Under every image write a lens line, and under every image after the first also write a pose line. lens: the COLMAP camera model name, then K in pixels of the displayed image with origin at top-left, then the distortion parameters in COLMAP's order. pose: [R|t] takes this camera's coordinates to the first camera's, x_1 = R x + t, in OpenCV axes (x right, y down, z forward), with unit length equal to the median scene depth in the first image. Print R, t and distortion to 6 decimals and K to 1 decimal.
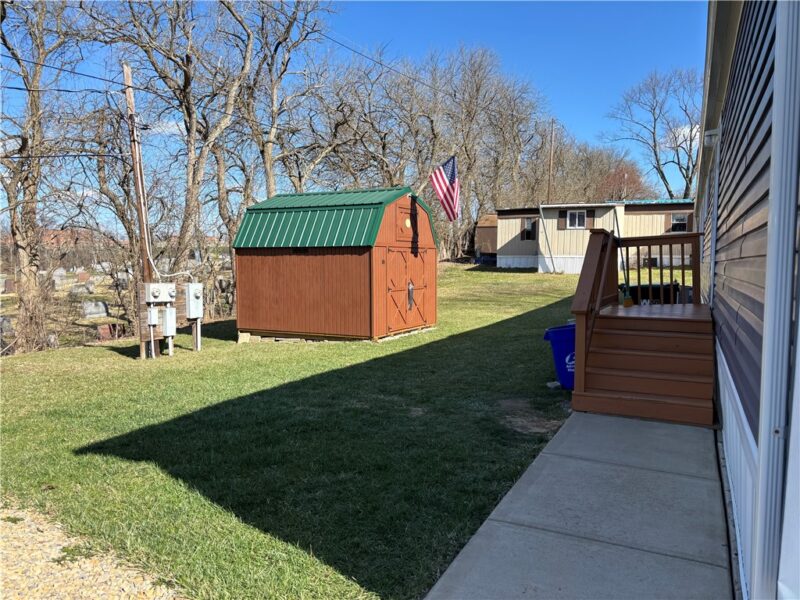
lens RADIAL K [[602.7, 0, 389.9], [0, 602.7, 296.9], [0, 0, 1]] dist [0.053691, -0.006013]
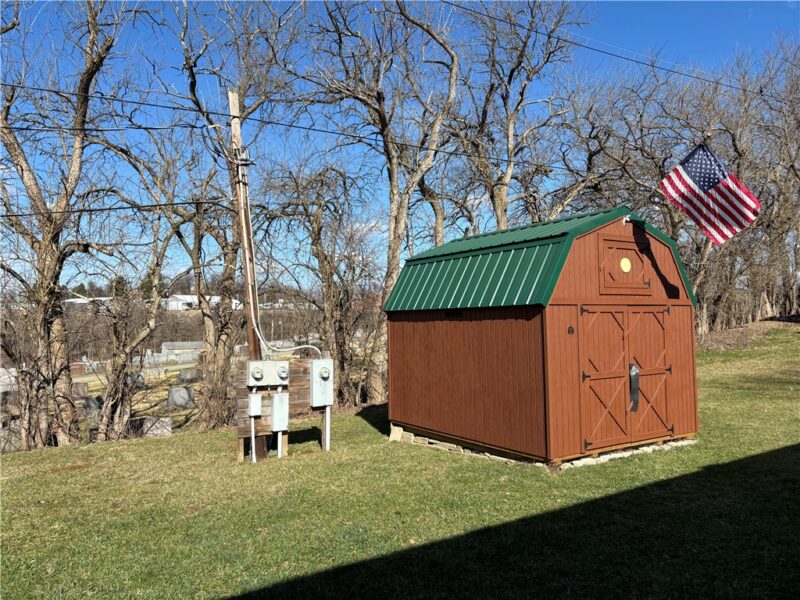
lens RADIAL K [[602.7, 0, 389.9], [0, 602.7, 296.9], [0, 0, 1]] dist [0.053691, -0.006013]
pose [[0.881768, -0.031134, -0.470654, 0.109503], [-0.014653, 0.995529, -0.093309, -0.031038], [0.471455, 0.089173, 0.877370, 0.364071]]
